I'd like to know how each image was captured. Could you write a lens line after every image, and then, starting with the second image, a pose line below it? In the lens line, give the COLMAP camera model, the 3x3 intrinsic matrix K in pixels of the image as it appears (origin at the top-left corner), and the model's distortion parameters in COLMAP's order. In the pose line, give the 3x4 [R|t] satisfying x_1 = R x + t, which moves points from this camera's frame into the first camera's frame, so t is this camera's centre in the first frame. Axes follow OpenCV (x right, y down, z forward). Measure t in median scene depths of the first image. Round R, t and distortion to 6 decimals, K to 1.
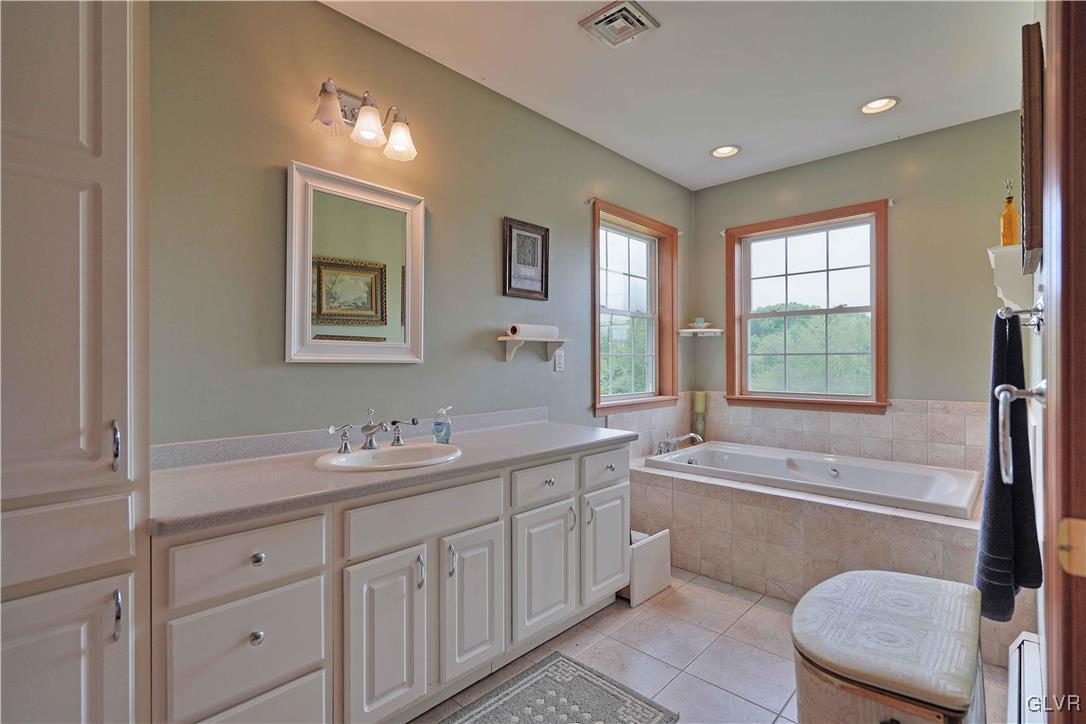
lens RADIAL K [[501.3, 0, 536.3], [0, 501.3, 360.2], [0, 0, 1]] dist [0.000472, 0.000192]
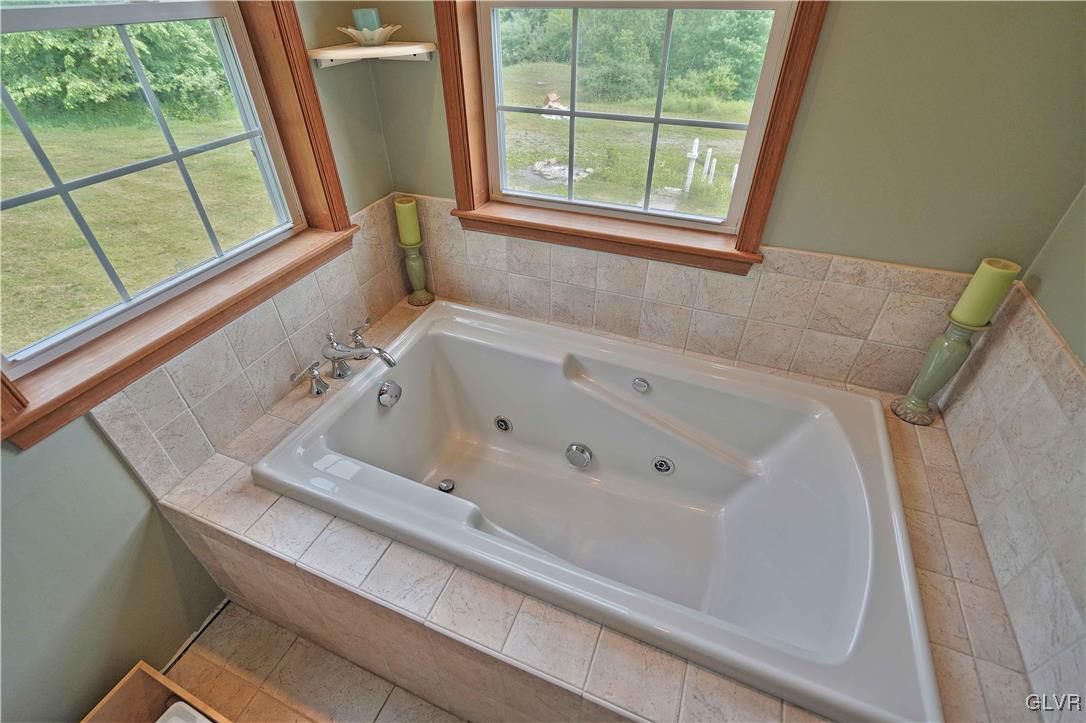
lens RADIAL K [[501.3, 0, 536.3], [0, 501.3, 359.7], [0, 0, 1]] dist [0.000472, 0.000192]
pose [[0.929089, -0.234074, 0.286362, 0.284190], [0.008720, 0.787900, 0.615741, -0.110004], [-0.369754, -0.569581, 0.734070, 0.553548]]
